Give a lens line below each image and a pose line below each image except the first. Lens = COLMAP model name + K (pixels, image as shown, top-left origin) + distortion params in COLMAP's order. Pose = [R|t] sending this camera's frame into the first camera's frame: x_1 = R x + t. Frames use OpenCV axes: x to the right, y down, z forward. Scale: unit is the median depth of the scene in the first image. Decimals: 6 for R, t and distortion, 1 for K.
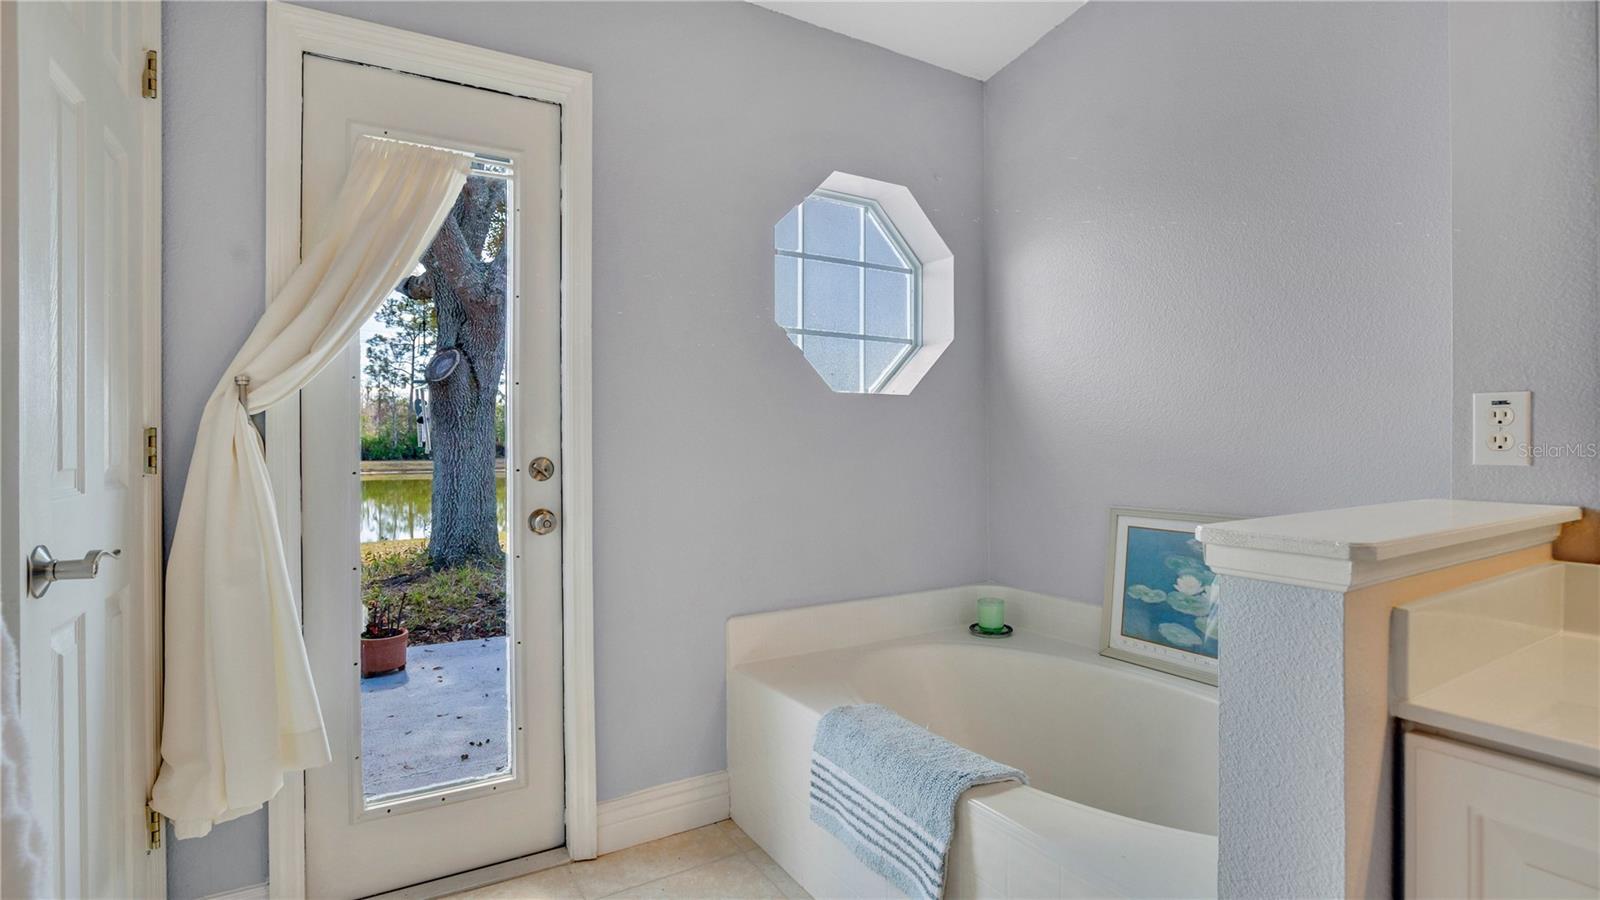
lens RADIAL K [[750.2, 0, 803.6], [0, 750.2, 460.4], [0, 0, 1]] dist [-0.038677, 0.000143]
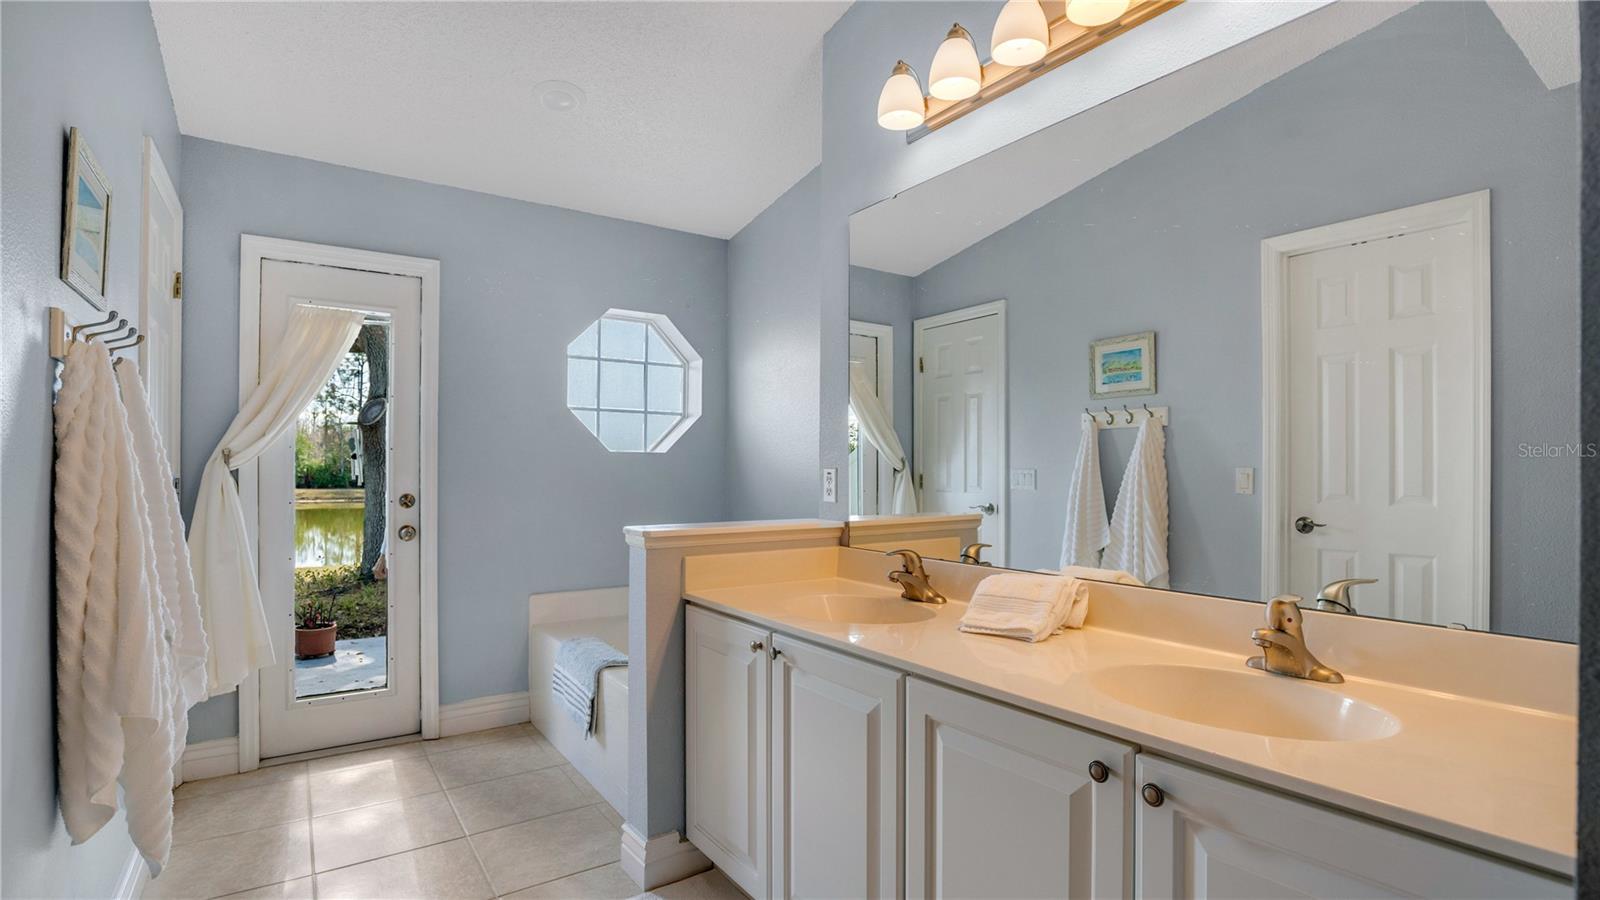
lens RADIAL K [[827.8, 0, 845.2], [0, 827.8, 484.0], [0, 0, 1]] dist [-0.039214, -0.001568]
pose [[0.999037, 0.004303, 0.043675, 0.427357], [-0.004075, 0.999977, -0.005330, -0.016461], [-0.043697, 0.005146, 0.999032, -0.676207]]
